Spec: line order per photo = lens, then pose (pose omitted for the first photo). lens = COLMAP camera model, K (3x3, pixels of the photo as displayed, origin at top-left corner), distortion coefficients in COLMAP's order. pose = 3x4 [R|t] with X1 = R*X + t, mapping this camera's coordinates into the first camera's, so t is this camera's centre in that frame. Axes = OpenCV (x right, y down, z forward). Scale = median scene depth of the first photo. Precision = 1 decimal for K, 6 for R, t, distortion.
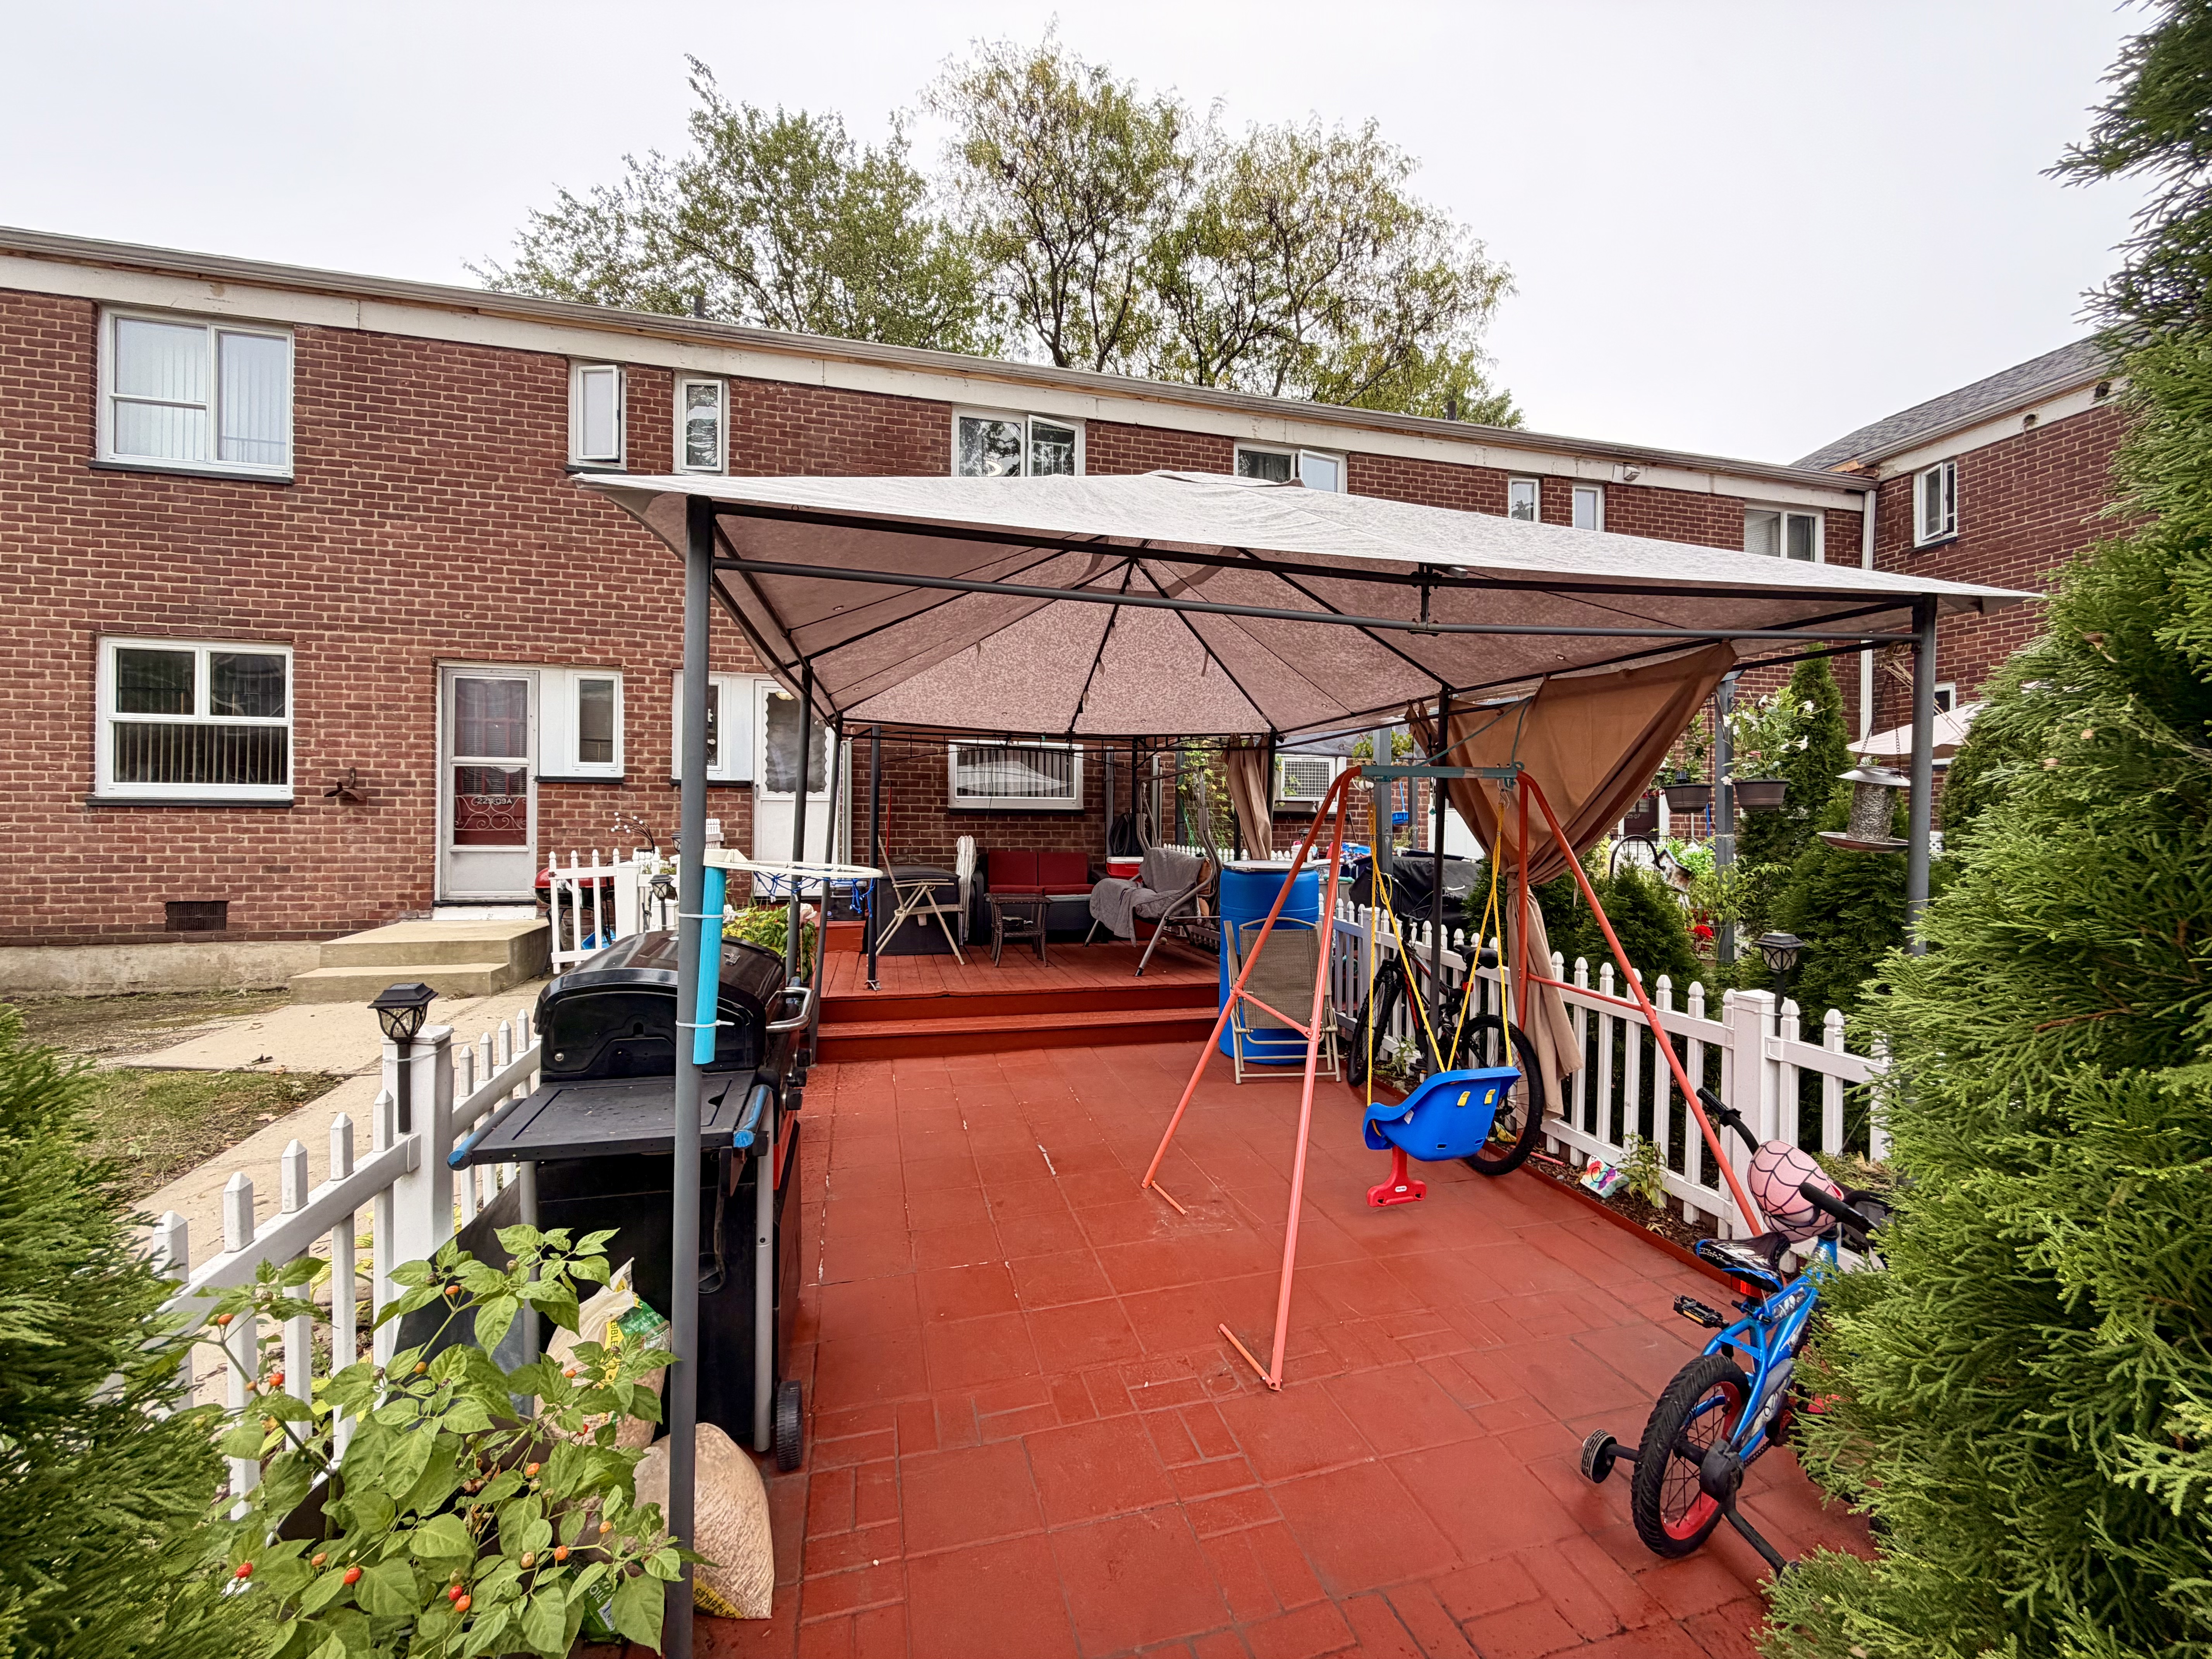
lens RADIAL K [[879.2, 0, 1102.6], [0, 879.2, 826.3], [0, 0, 1]] dist [-0.000169, 0.000232]
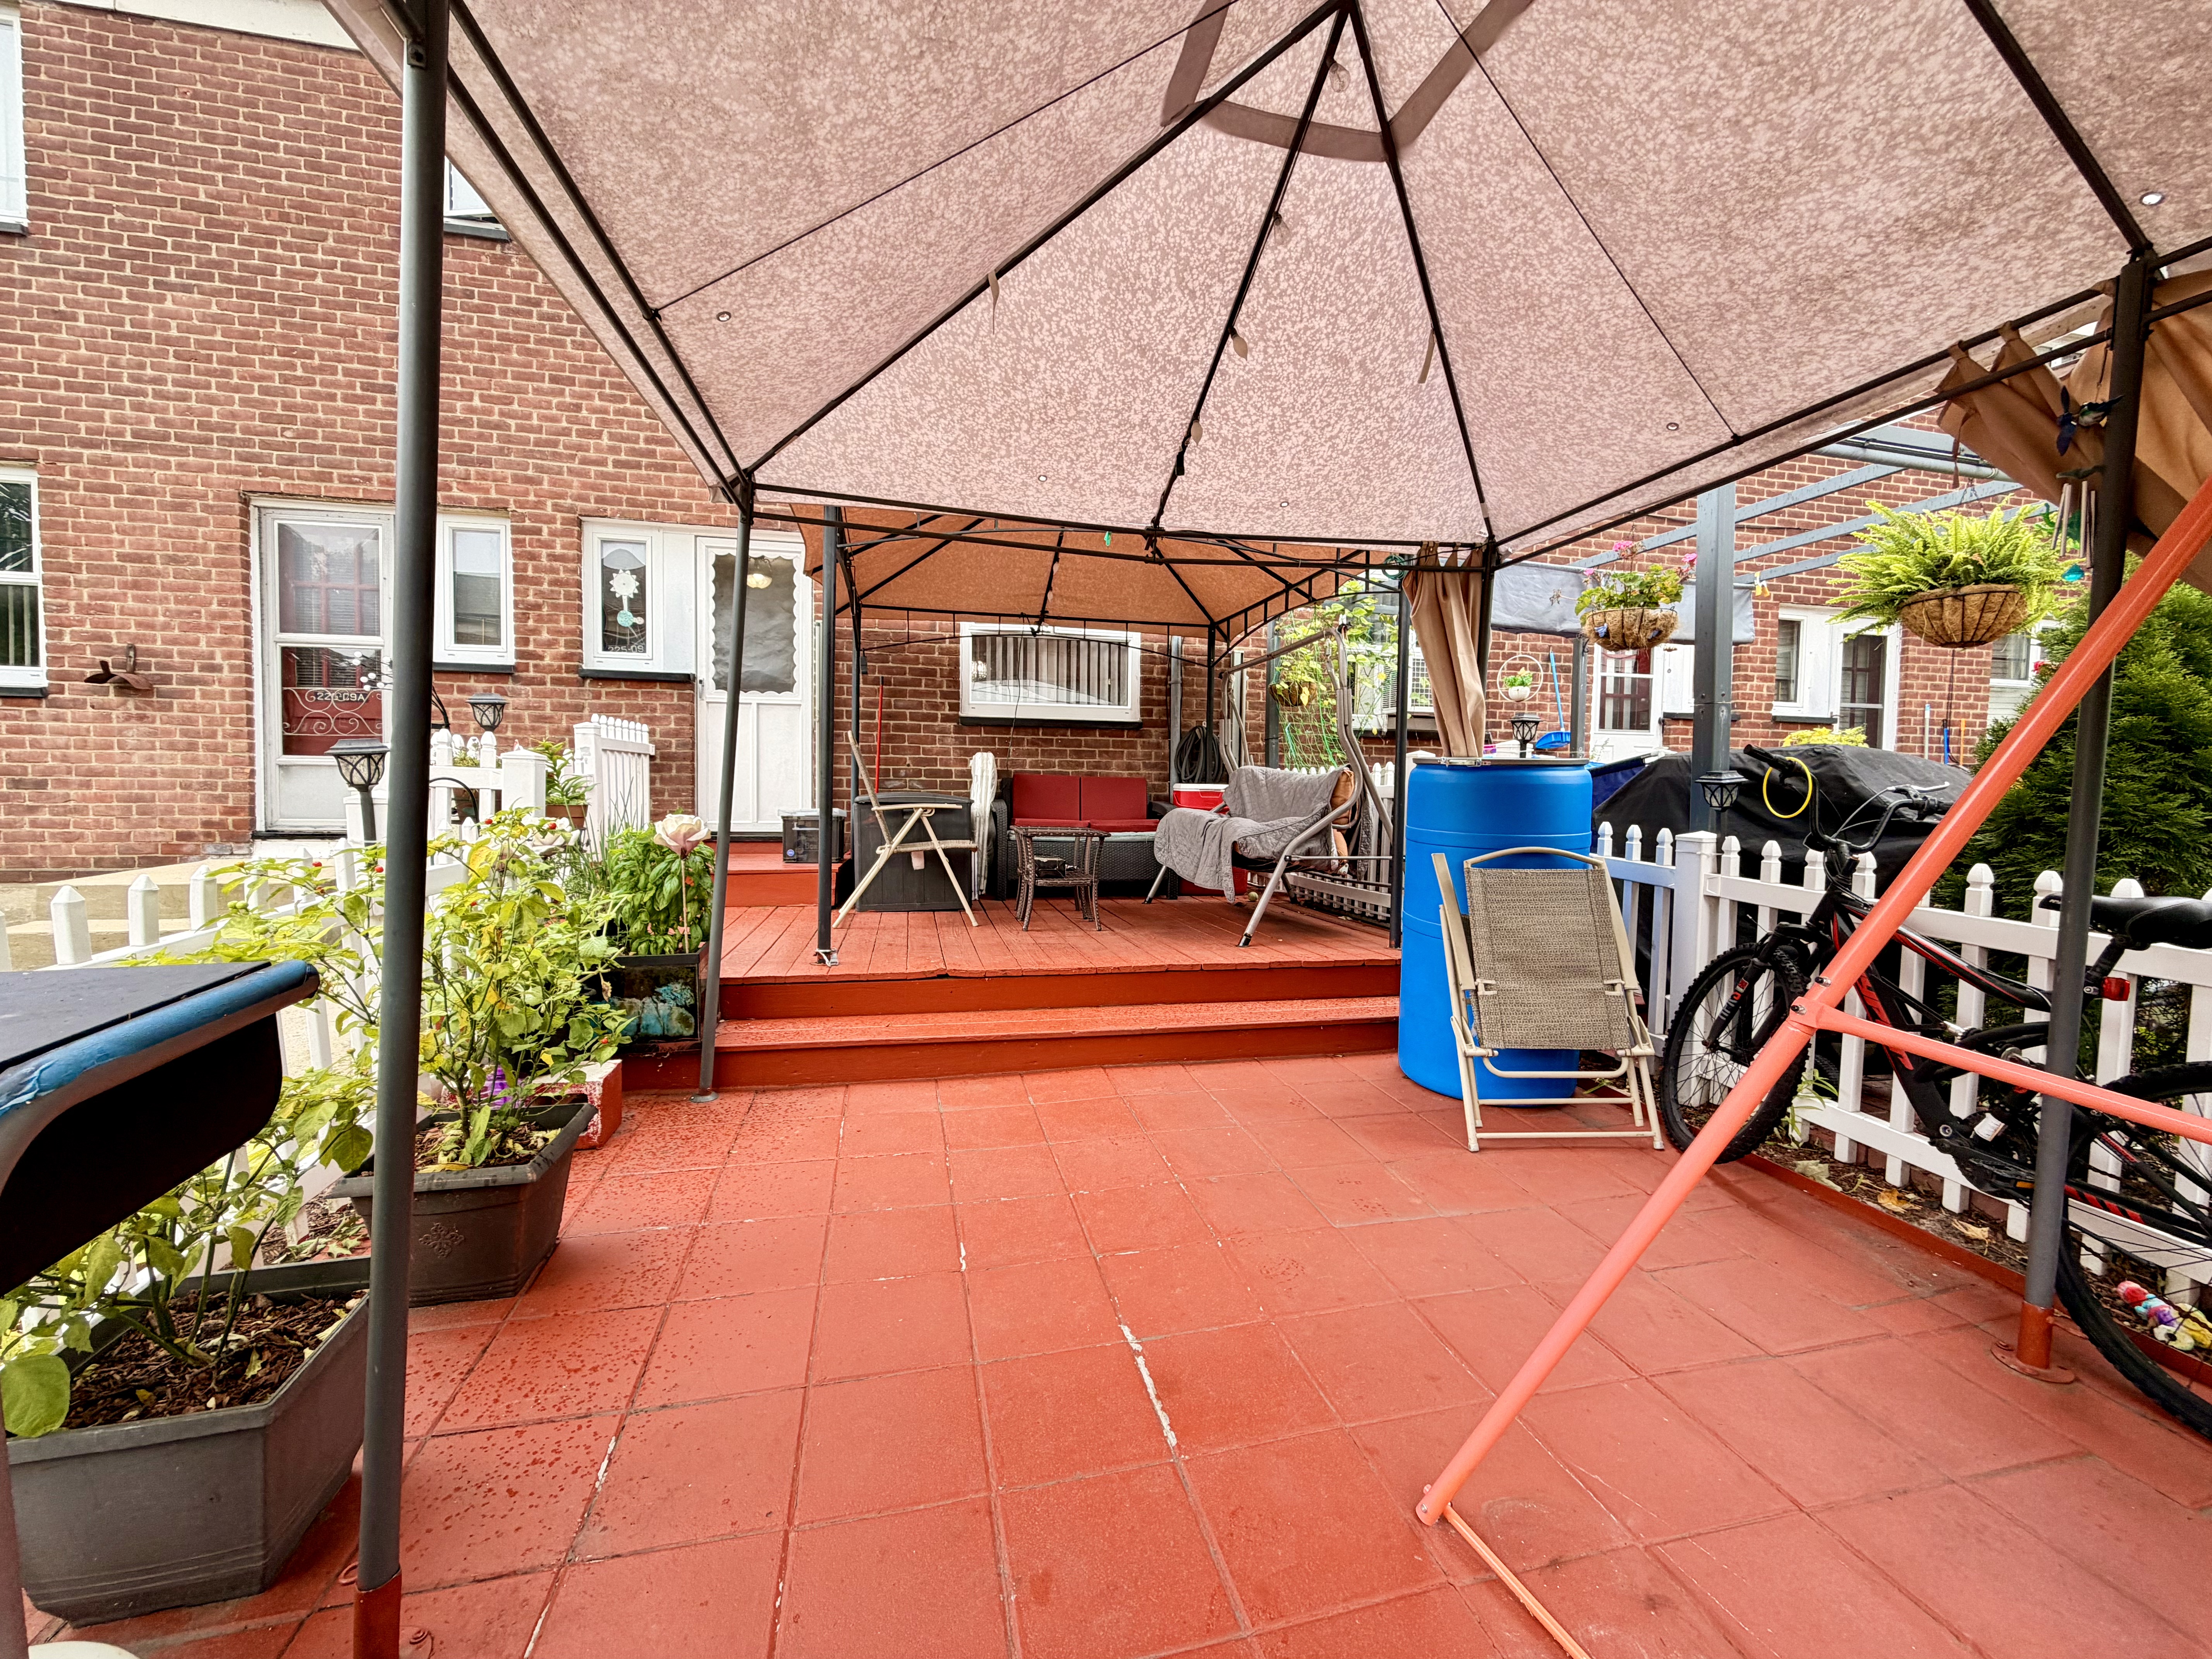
lens RADIAL K [[879.2, 0, 1102.6], [0, 879.2, 826.3], [0, 0, 1]] dist [-0.000169, 0.000232]
pose [[0.999559, 0.007623, -0.028698, -0.038284], [-0.006442, 0.999138, 0.041015, 0.047093], [0.028986, -0.040812, 0.998746, 0.298060]]
